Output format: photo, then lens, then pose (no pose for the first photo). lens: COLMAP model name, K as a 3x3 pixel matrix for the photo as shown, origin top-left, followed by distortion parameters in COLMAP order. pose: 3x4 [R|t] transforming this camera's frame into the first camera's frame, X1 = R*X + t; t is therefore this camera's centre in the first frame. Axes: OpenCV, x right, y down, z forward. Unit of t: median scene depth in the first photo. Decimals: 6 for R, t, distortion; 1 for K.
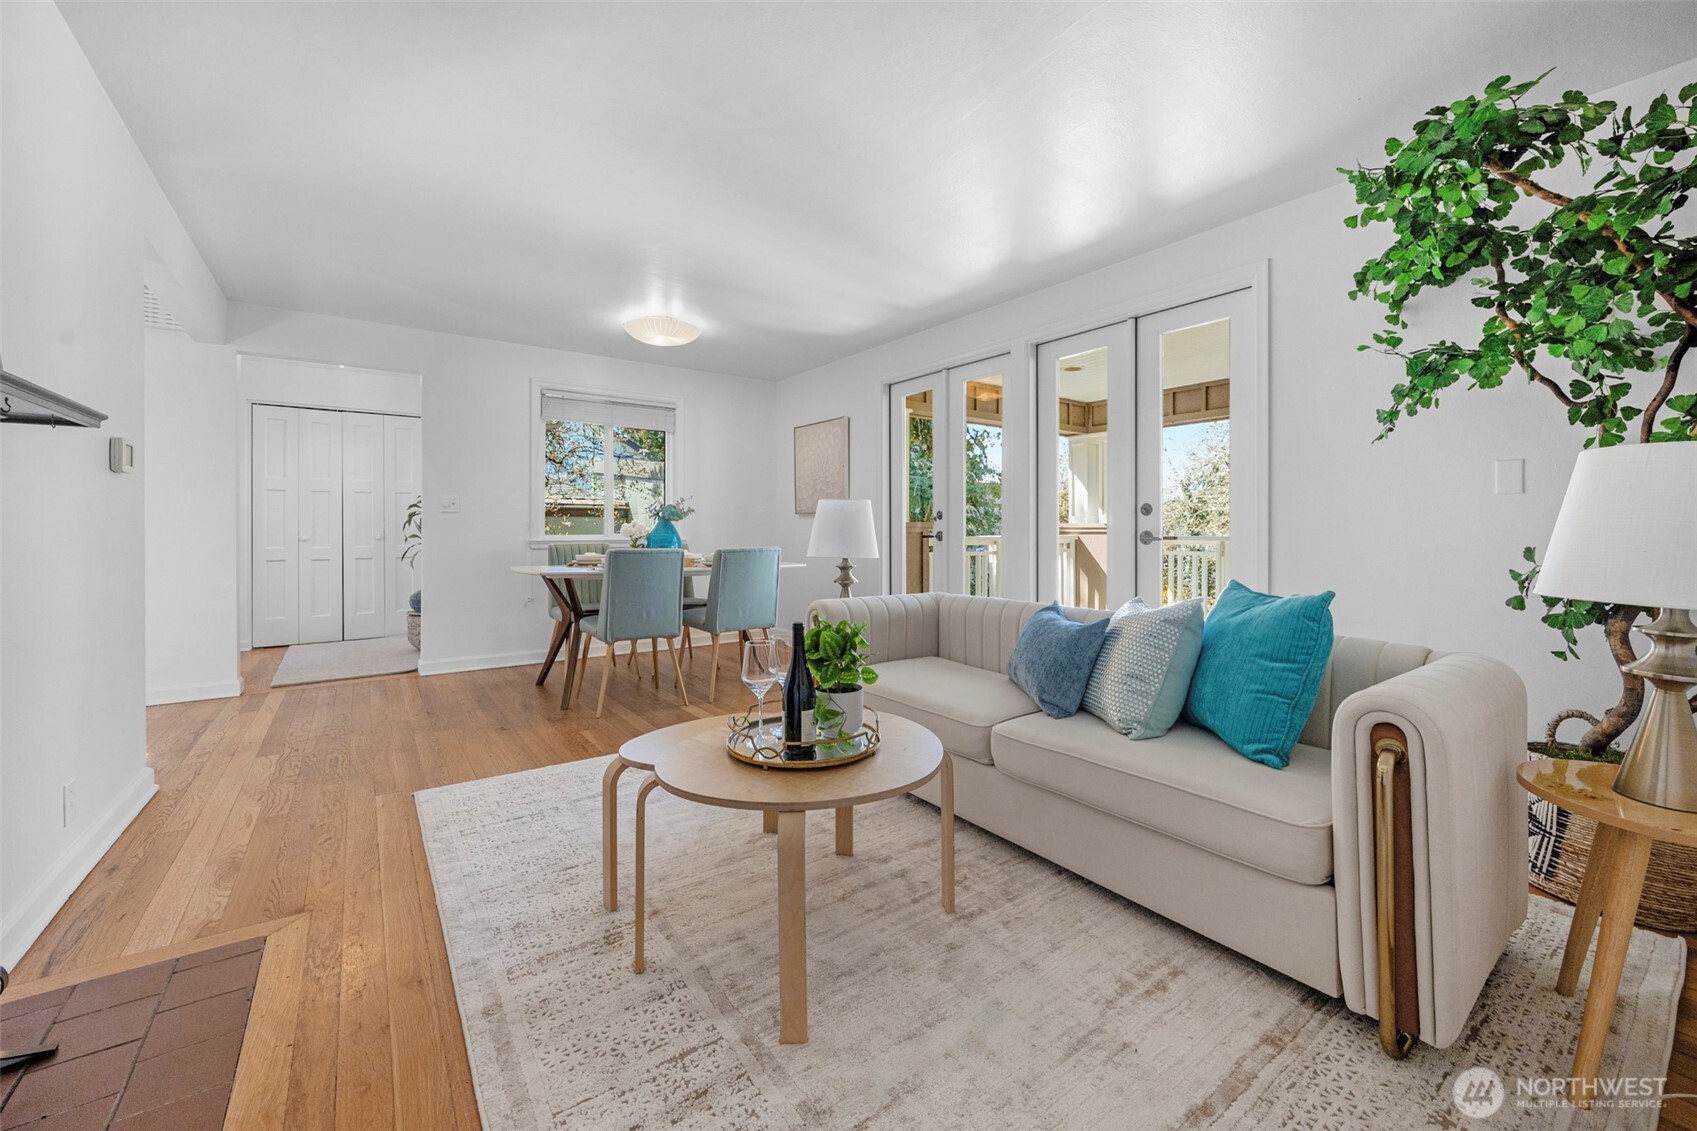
lens RADIAL K [[673.2, 0, 853.5], [0, 673.2, 549.7], [0, 0, 1]] dist [0.000575, 0.000172]
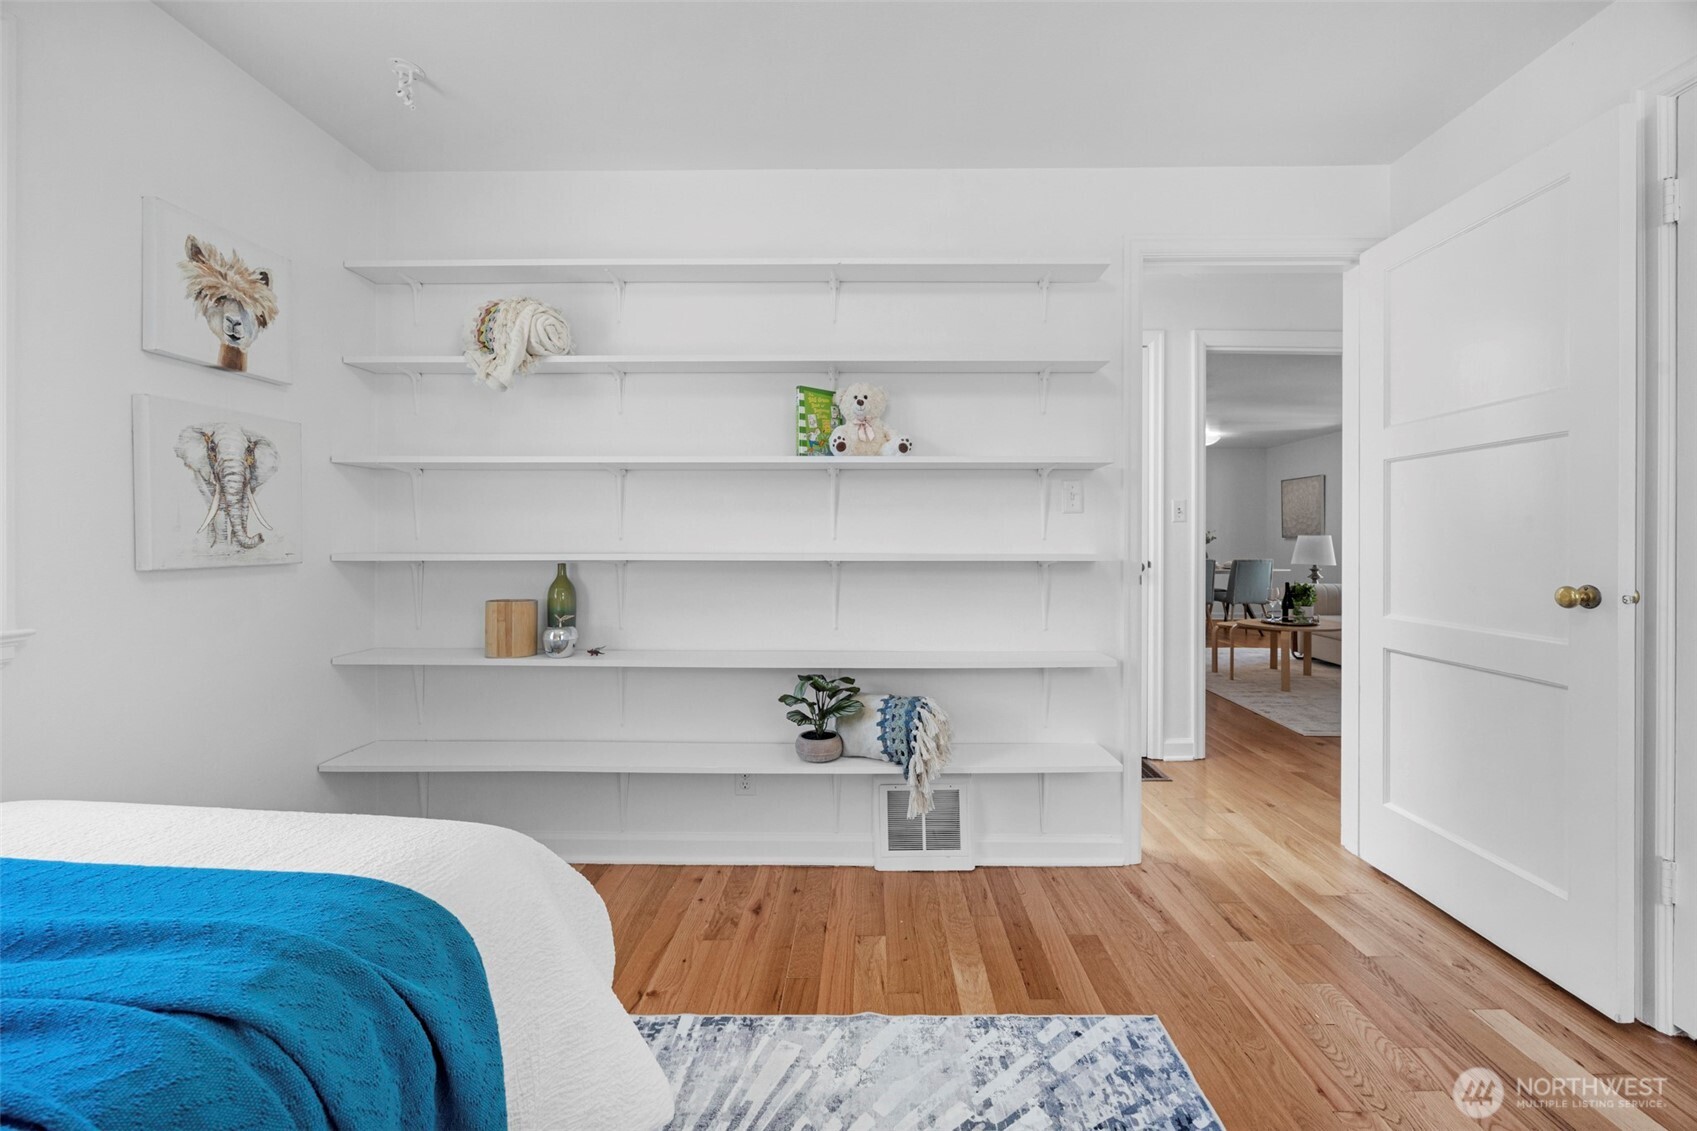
lens RADIAL K [[673.2, 0, 853.5], [0, 673.2, 549.7], [0, 0, 1]] dist [0.000575, 0.000172]
pose [[0.798315, 0.004642, -0.602223, 0.094888], [-0.017076, 0.999743, -0.014931, 0.020500], [0.601998, 0.022203, 0.798189, -1.341865]]
